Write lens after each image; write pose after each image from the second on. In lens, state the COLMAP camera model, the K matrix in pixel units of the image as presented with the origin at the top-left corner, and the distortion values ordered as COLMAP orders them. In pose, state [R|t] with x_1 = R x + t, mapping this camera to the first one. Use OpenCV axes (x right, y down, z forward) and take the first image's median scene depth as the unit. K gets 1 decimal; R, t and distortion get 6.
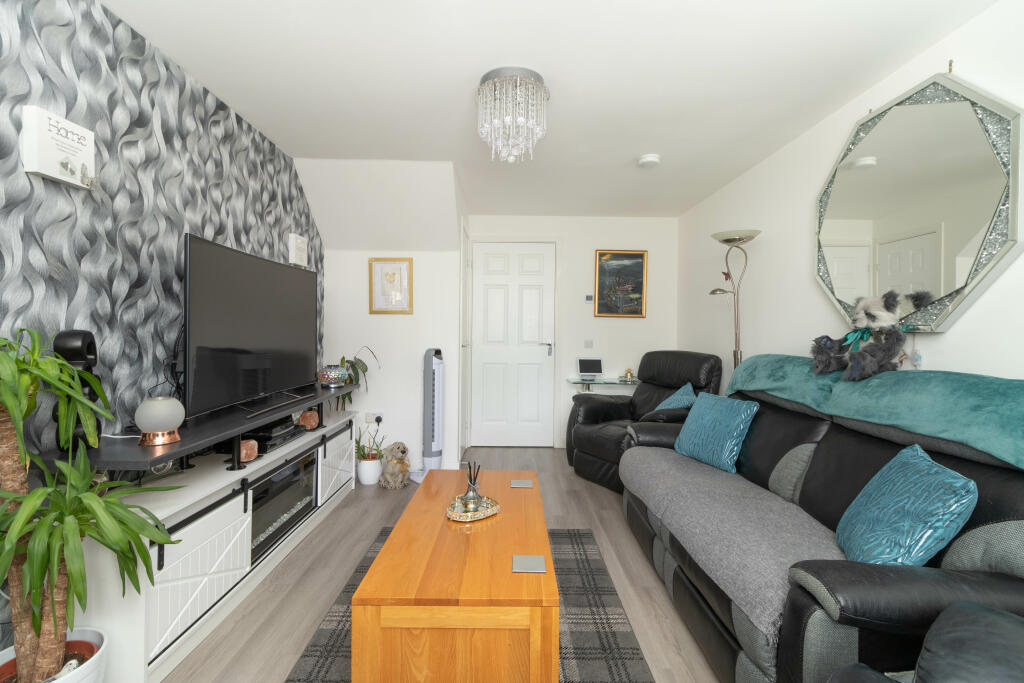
lens RADIAL K [[469.0, 0, 511.6], [0, 469.0, 335.0], [0, 0, 1]] dist [0.000936, 0.000560]
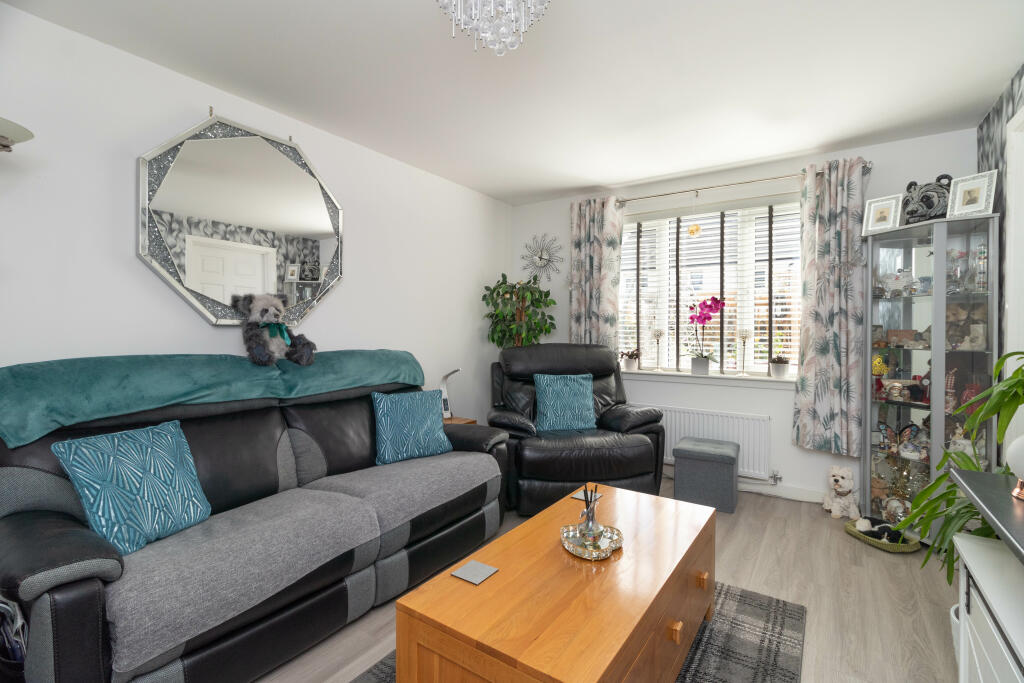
lens RADIAL K [[469.0, 0, 511.6], [0, 469.0, 335.0], [0, 0, 1]] dist [0.000936, 0.000560]
pose [[-0.823284, -0.020207, 0.567270, -0.339396], [-0.012212, 0.999765, 0.017891, -0.009376], [-0.567498, 0.007802, -0.823338, 1.375898]]
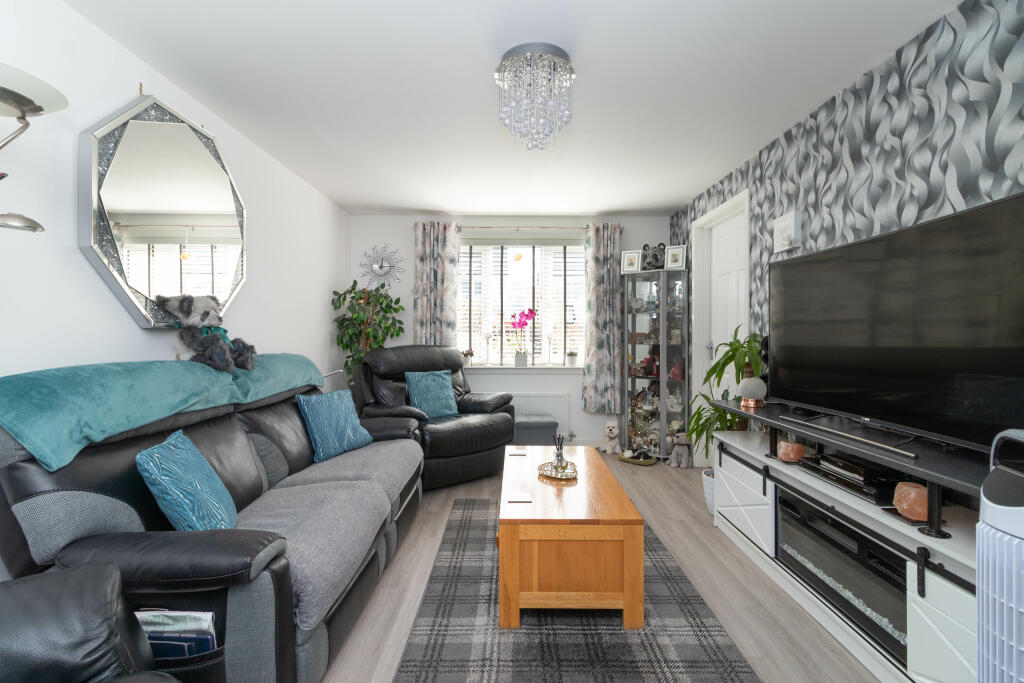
lens RADIAL K [[469.0, 0, 511.6], [0, 469.0, 335.0], [0, 0, 1]] dist [0.000936, 0.000560]
pose [[-0.999906, -0.012460, 0.005654, 0.033567], [-0.012439, 0.999916, 0.003738, -0.004808], [-0.005701, 0.003667, -0.999977, 1.778931]]
